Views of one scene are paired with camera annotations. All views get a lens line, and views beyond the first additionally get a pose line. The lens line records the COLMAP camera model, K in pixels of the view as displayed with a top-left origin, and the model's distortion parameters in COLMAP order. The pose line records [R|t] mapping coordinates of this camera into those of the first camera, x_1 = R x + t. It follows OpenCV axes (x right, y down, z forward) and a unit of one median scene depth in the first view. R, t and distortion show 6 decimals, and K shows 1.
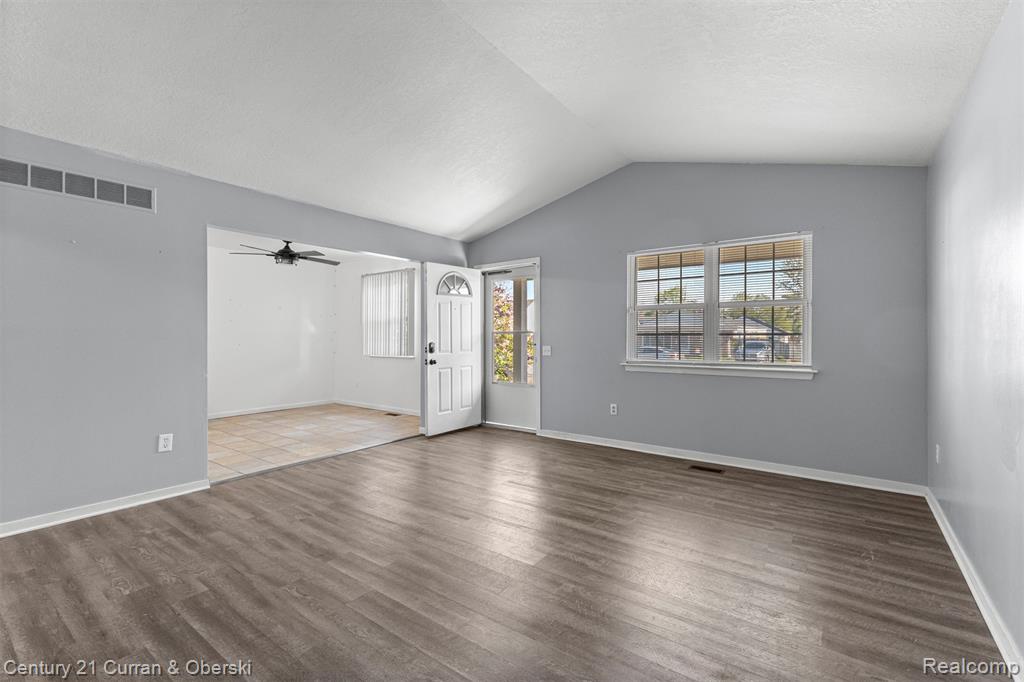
lens RADIAL K [[438.0, 0, 521.4], [0, 438.0, 336.8], [0, 0, 1]] dist [-0.000266, -0.000036]
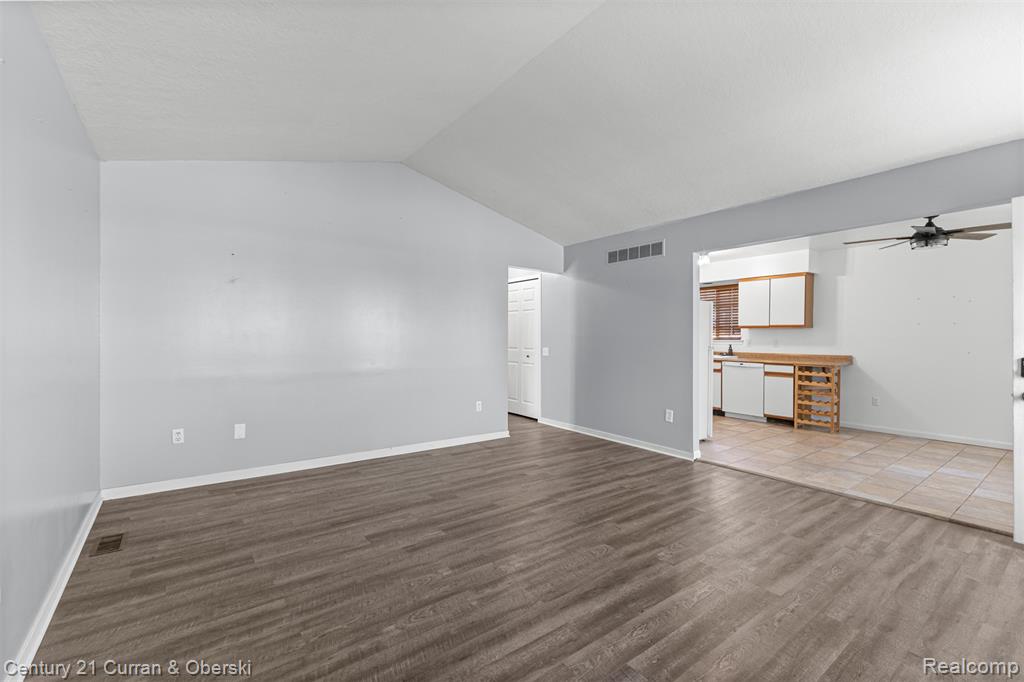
lens RADIAL K [[438.0, 0, 511.4], [0, 438.0, 342.2], [0, 0, 1]] dist [-0.000266, -0.000036]
pose [[-0.296745, 0.009370, -0.954911, 0.691016], [-0.007322, 0.999900, 0.012086, -0.010460], [0.954929, 0.010578, -0.296647, 0.927889]]
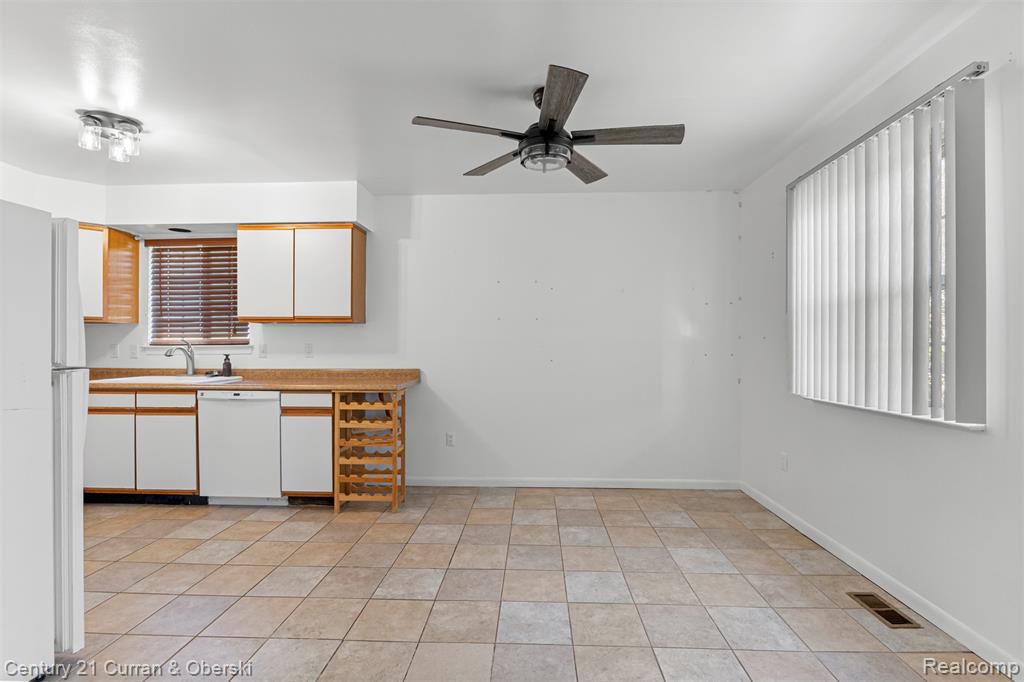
lens RADIAL K [[468.8, 0, 519.7], [0, 468.8, 346.3], [0, 0, 1]] dist [-0.026568, -0.000275]
pose [[0.559055, -0.000927, -0.829130, -0.357918], [-0.002397, 0.999993, -0.002735, 0.001278], [0.829127, 0.003517, 0.559049, 1.291097]]
